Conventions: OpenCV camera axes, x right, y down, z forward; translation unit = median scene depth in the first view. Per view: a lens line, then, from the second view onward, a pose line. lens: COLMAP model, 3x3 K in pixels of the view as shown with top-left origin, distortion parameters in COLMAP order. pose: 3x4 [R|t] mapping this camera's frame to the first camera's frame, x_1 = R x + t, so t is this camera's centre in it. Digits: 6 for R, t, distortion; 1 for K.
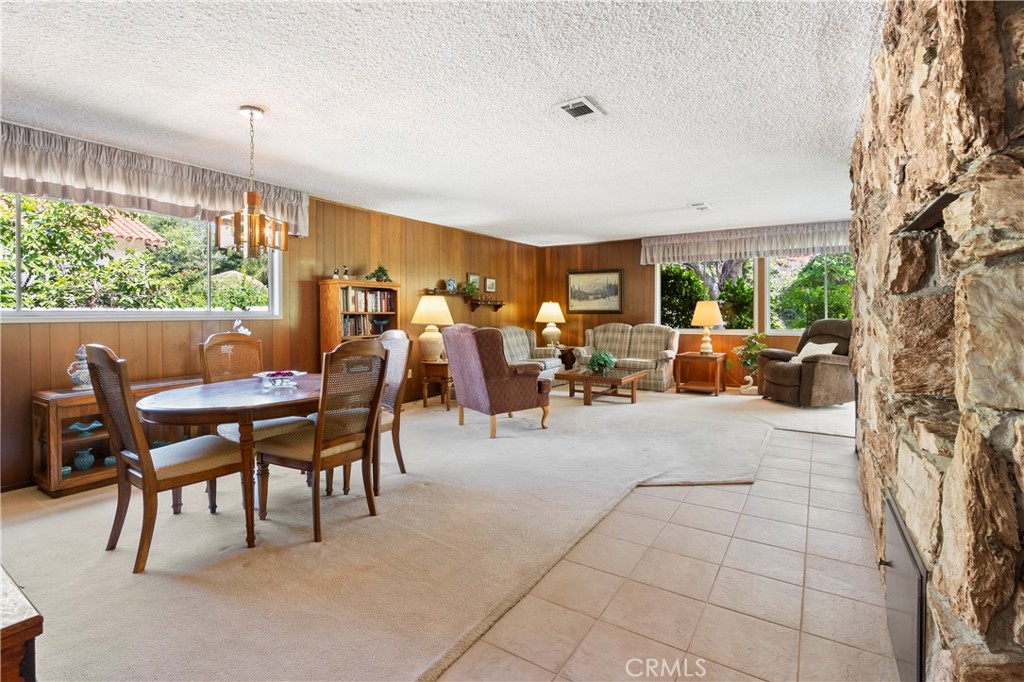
lens RADIAL K [[475.6, 0, 508.2], [0, 475.6, 318.4], [0, 0, 1]] dist [-0.002890, -0.000572]
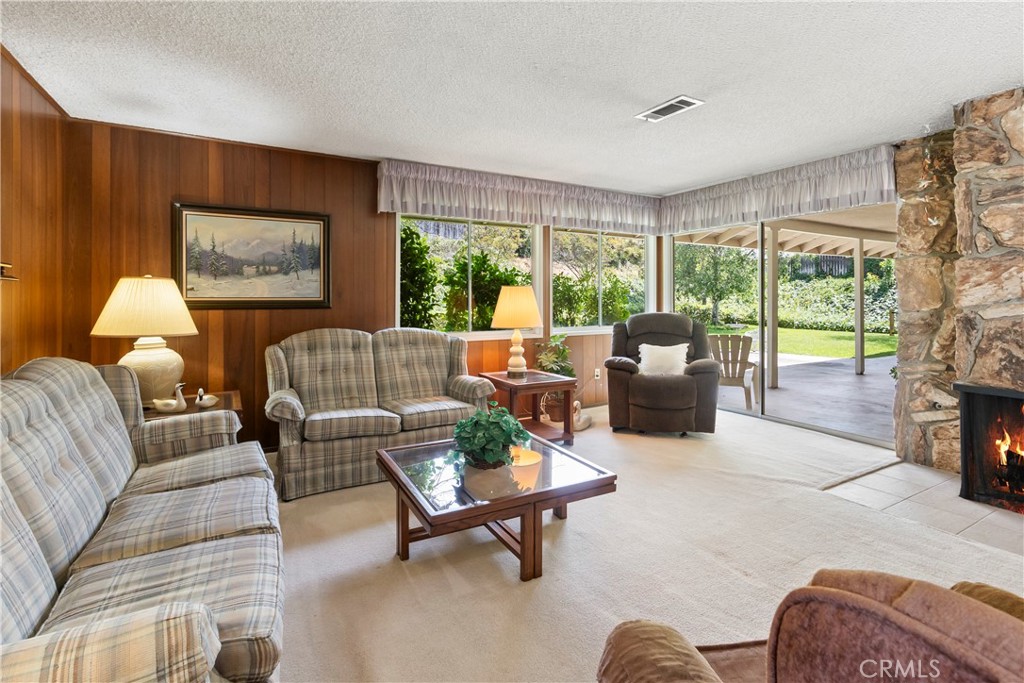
lens RADIAL K [[491.4, 0, 530.5], [0, 491.4, 302.3], [0, 0, 1]] dist [-0.004015, -0.000380]
pose [[0.451539, -0.000705, 0.892251, -0.115472], [0.011745, 0.999918, -0.005153, -0.011712], [-0.892174, 0.012806, 0.451510, 0.631056]]
